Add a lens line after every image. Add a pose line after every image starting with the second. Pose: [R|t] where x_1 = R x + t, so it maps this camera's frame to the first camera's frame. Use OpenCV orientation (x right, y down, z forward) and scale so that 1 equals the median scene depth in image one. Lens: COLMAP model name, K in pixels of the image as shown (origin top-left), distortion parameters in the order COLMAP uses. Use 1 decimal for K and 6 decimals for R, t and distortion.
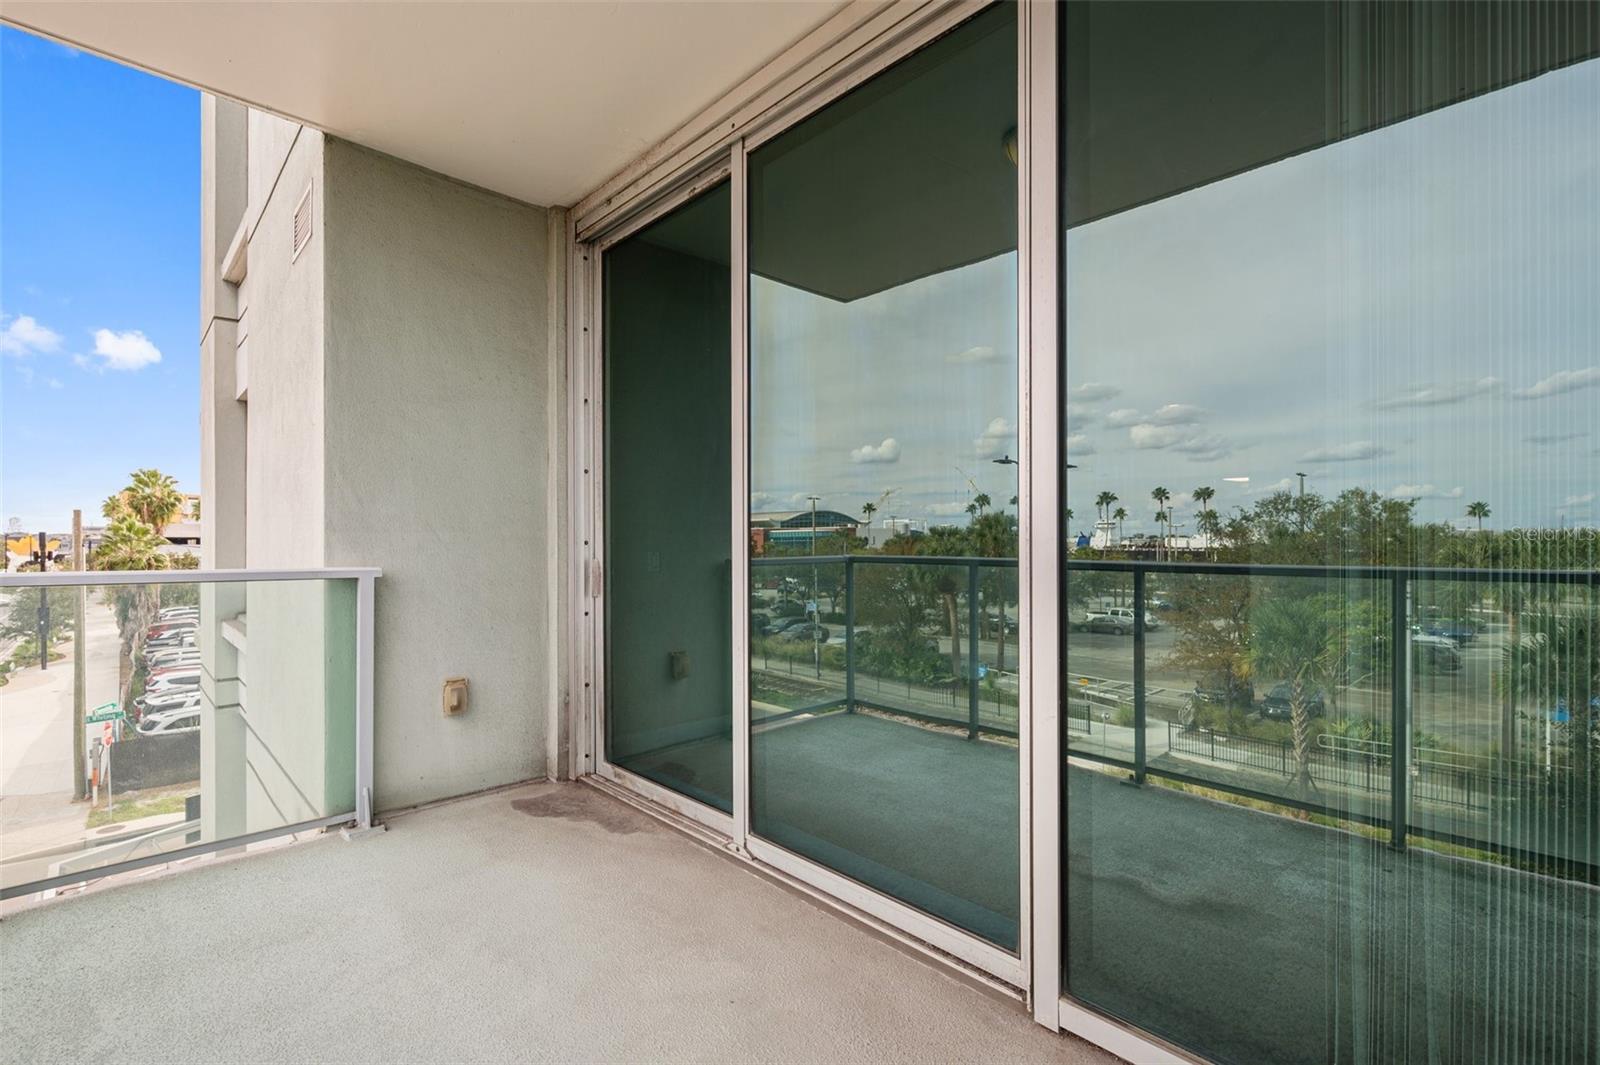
lens RADIAL K [[753.4, 0, 800.0], [0, 753.4, 532.5], [0, 0, 1]] dist [0.003340, 0.000354]
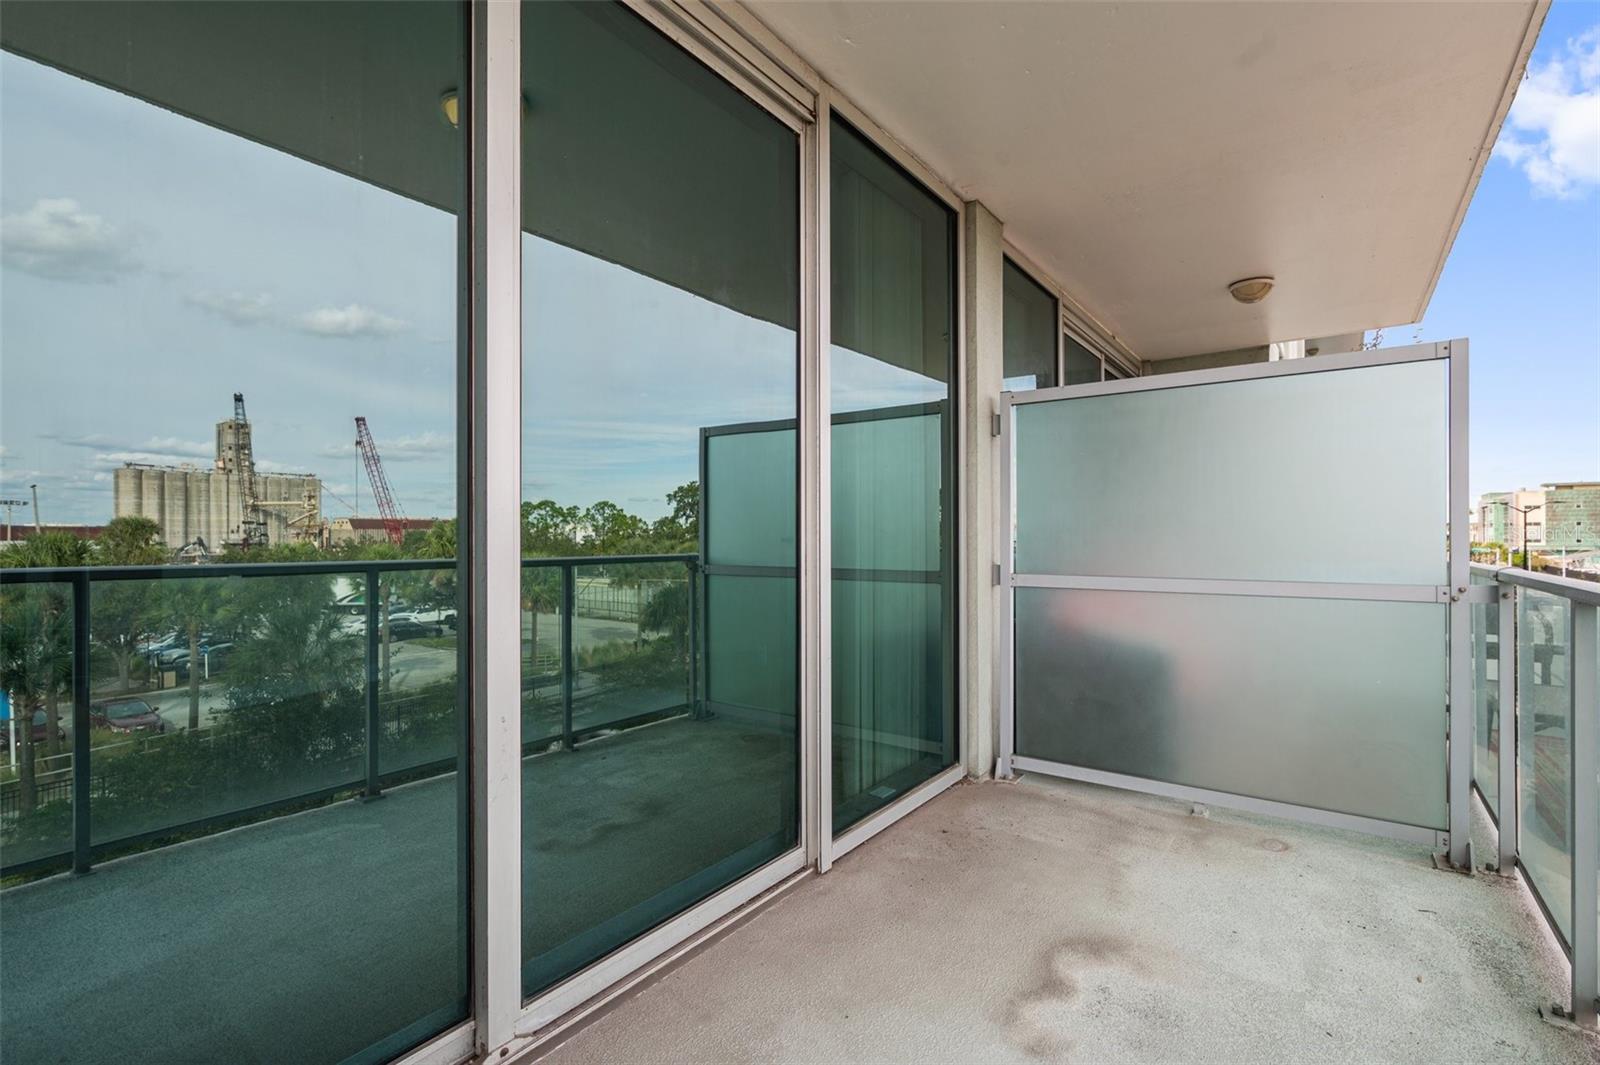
lens RADIAL K [[730.3, 0, 791.6], [0, 730.3, 535.5], [0, 0, 1]] dist [-0.001746, 0.000447]
pose [[-0.187748, 0.003751, 0.982210, -0.783495], [-0.010081, 0.999933, -0.005745, 0.014296], [-0.982165, -0.010980, -0.187698, 1.004658]]
